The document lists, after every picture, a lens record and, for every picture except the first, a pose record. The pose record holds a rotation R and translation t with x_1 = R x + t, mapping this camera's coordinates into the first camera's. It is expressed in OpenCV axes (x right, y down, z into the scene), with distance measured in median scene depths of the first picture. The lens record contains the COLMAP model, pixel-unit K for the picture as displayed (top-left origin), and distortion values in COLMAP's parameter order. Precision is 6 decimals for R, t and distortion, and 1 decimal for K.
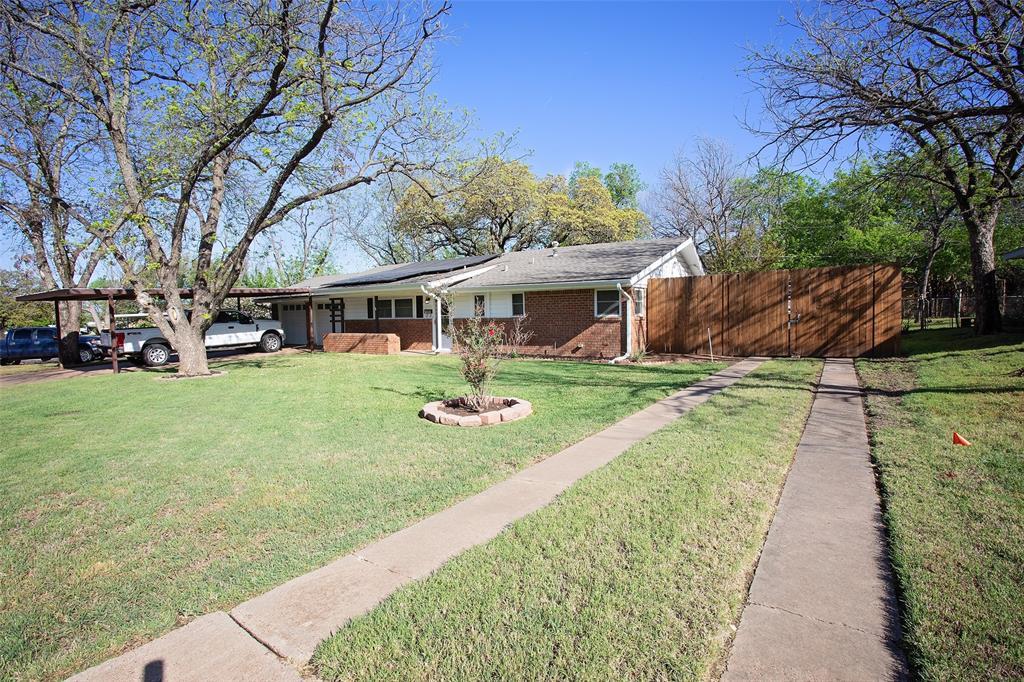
lens RADIAL K [[499.9, 0, 525.8], [0, 499.9, 361.8], [0, 0, 1]] dist [-0.066346, 0.028366]
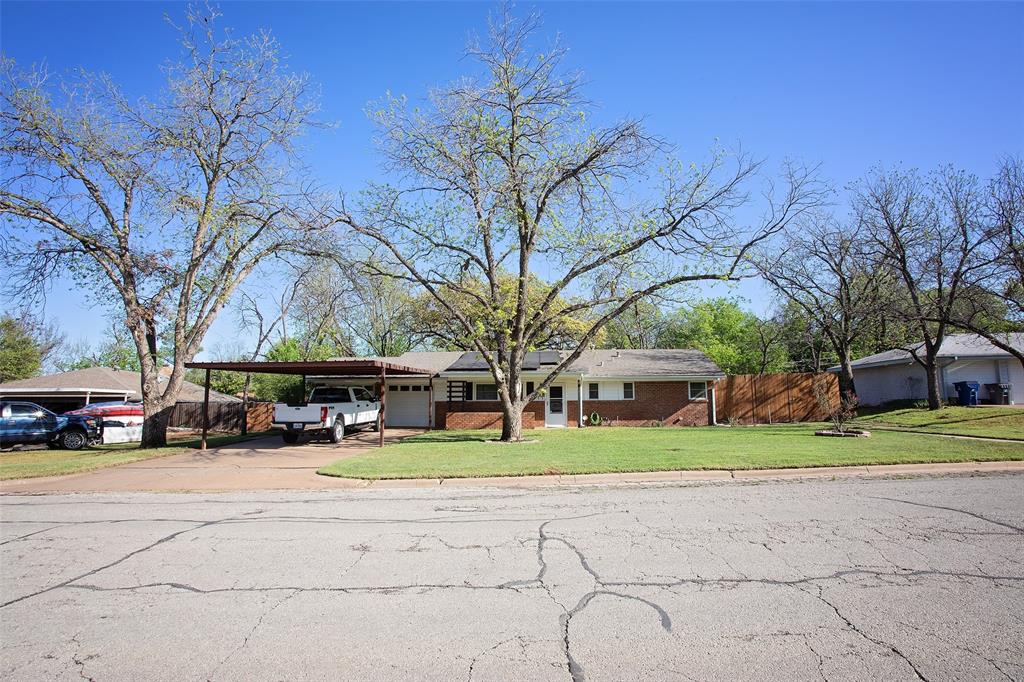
lens RADIAL K [[514.2, 0, 514.9], [0, 514.2, 341.6], [0, 0, 1]] dist [-0.048081, 0.001068]
pose [[0.865814, 0.073481, 0.494941, -1.089134], [0.039681, 0.975959, -0.214310, 0.050095], [-0.498790, 0.205193, 0.842084, -0.085418]]
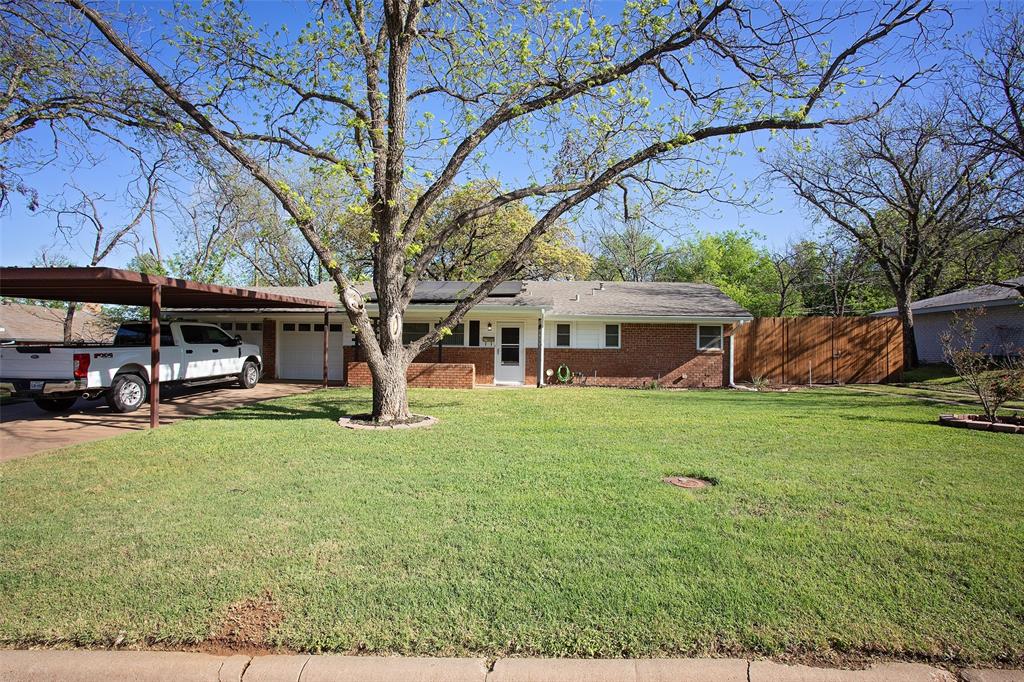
lens RADIAL K [[499.9, 0, 514.7], [0, 499.9, 348.5], [0, 0, 1]] dist [-0.066346, 0.028366]
pose [[0.864531, 0.027549, 0.501824, -0.727667], [0.023288, 0.995228, -0.094755, -0.000166], [-0.502039, 0.093605, 0.859764, 0.270923]]
